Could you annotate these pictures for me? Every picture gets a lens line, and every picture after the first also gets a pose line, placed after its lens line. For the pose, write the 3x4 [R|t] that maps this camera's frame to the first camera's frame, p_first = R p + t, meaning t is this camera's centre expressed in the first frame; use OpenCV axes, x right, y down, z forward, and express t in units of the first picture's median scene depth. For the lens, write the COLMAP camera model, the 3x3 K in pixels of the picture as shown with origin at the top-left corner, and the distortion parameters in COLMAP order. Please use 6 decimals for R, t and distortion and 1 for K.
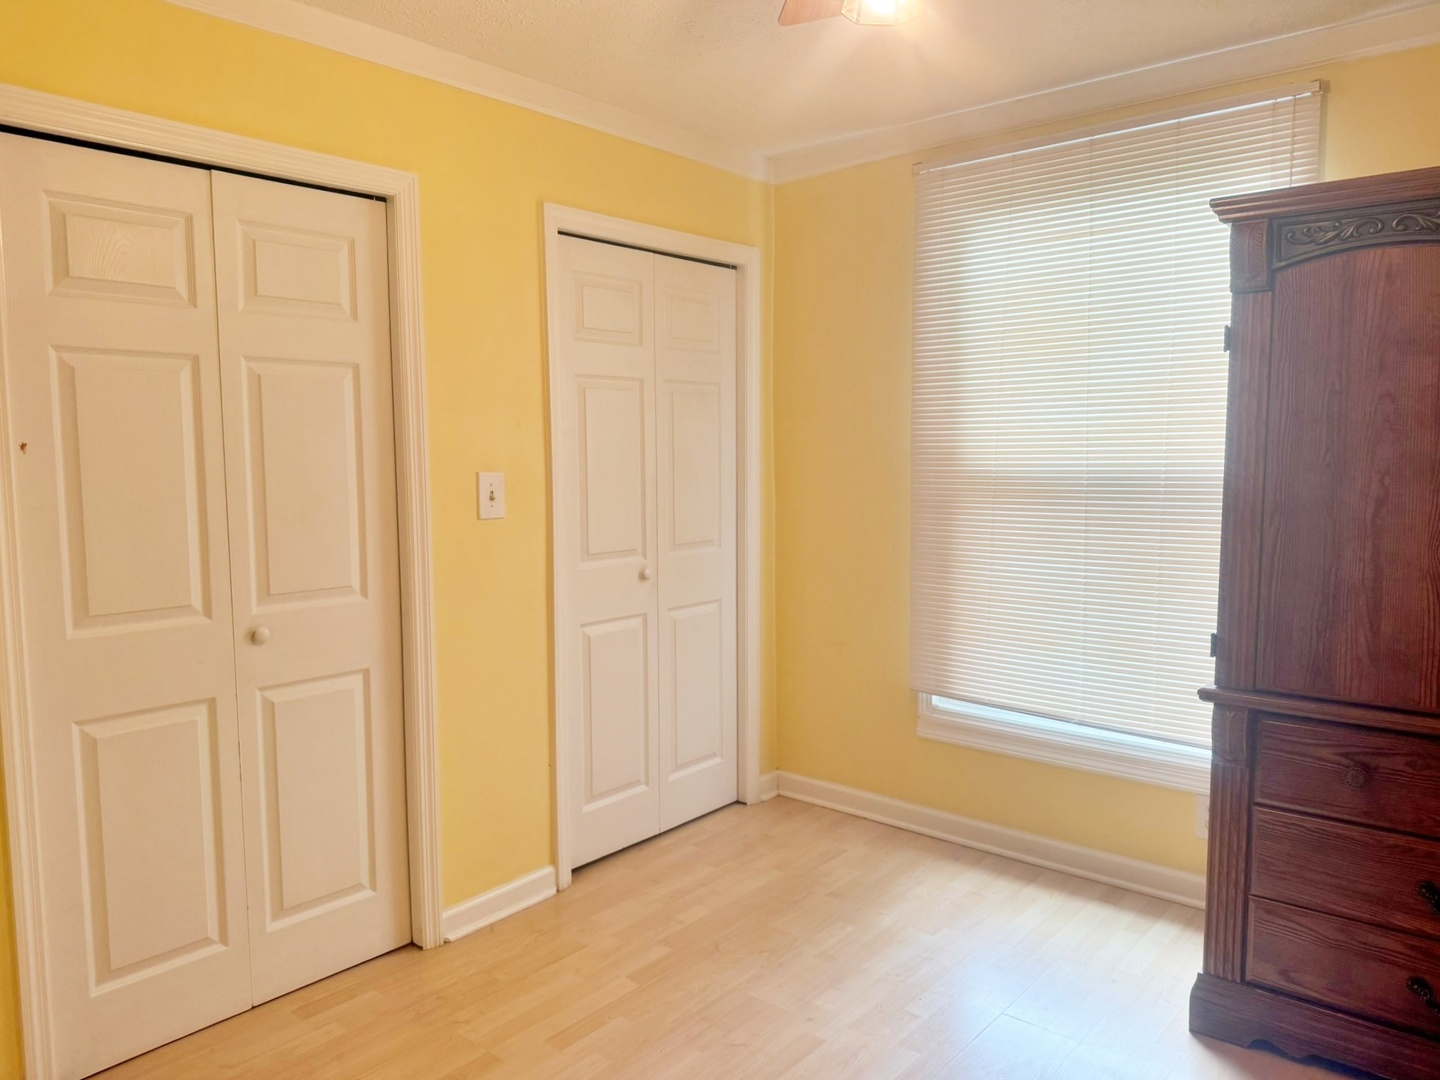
lens RADIAL K [[1036.2, 0, 725.9], [0, 1036.2, 536.0], [0, 0, 1]] dist [0.077509, -0.125894]
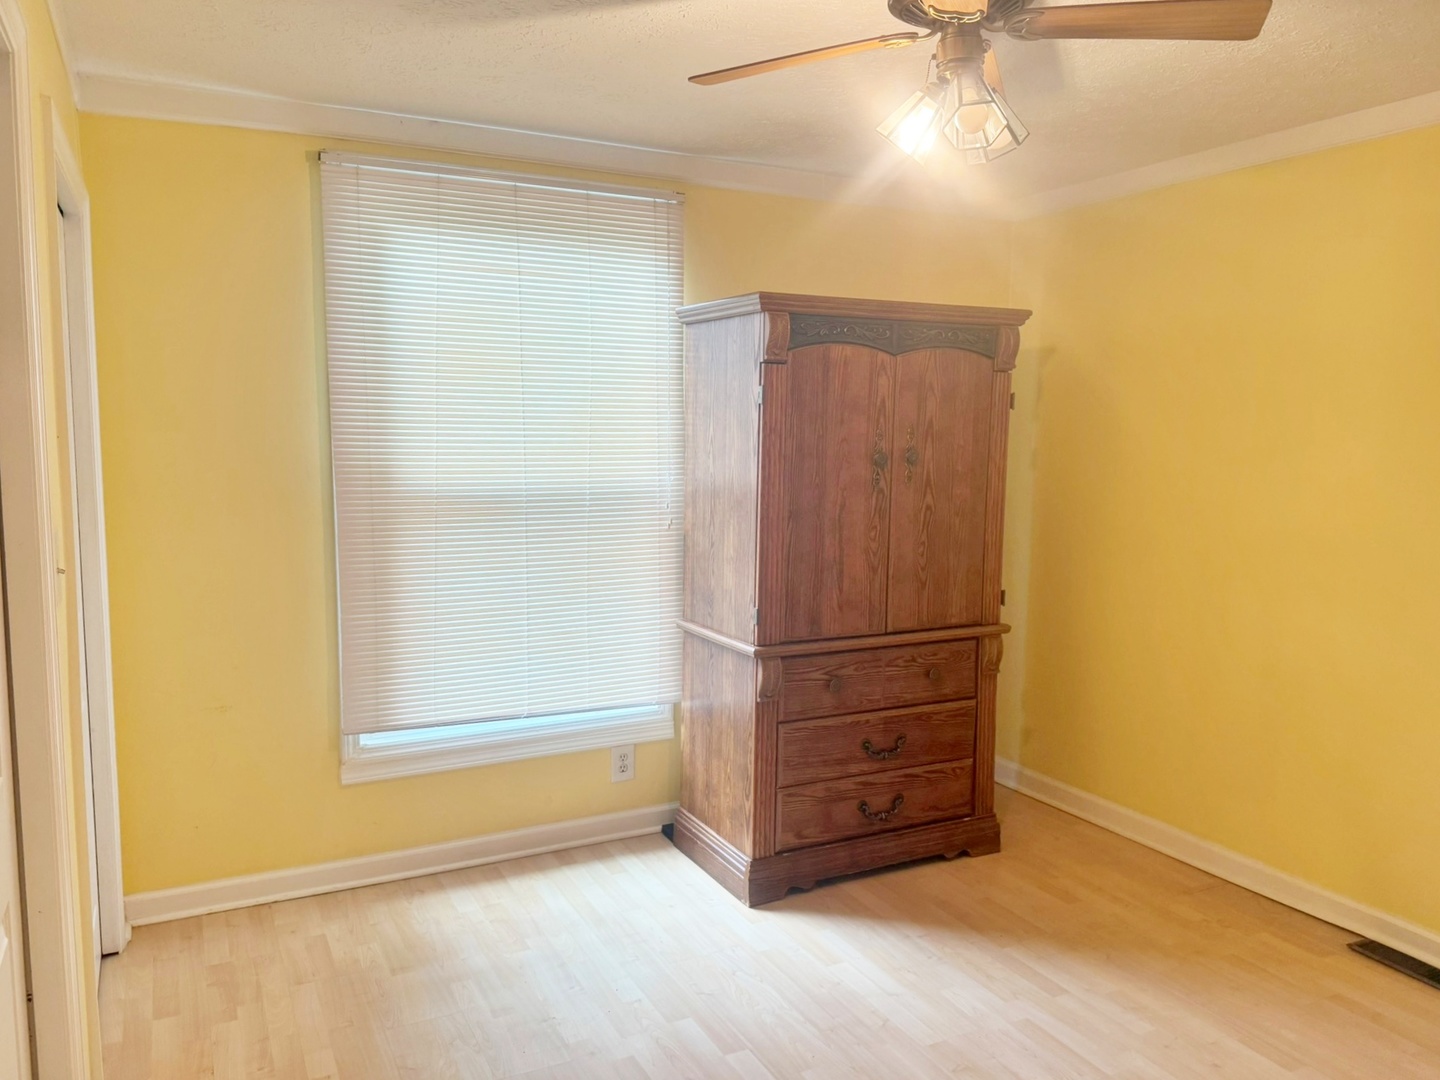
lens RADIAL K [[1071.4, 0, 720.0], [0, 1071.4, 540.0], [0, 0, 1]] dist [0.153373, -0.239017]
pose [[0.387850, -0.084871, 0.917807, -0.625477], [0.069311, 0.995618, 0.062777, -0.065600], [-0.919113, 0.039266, 0.392033, 0.363992]]
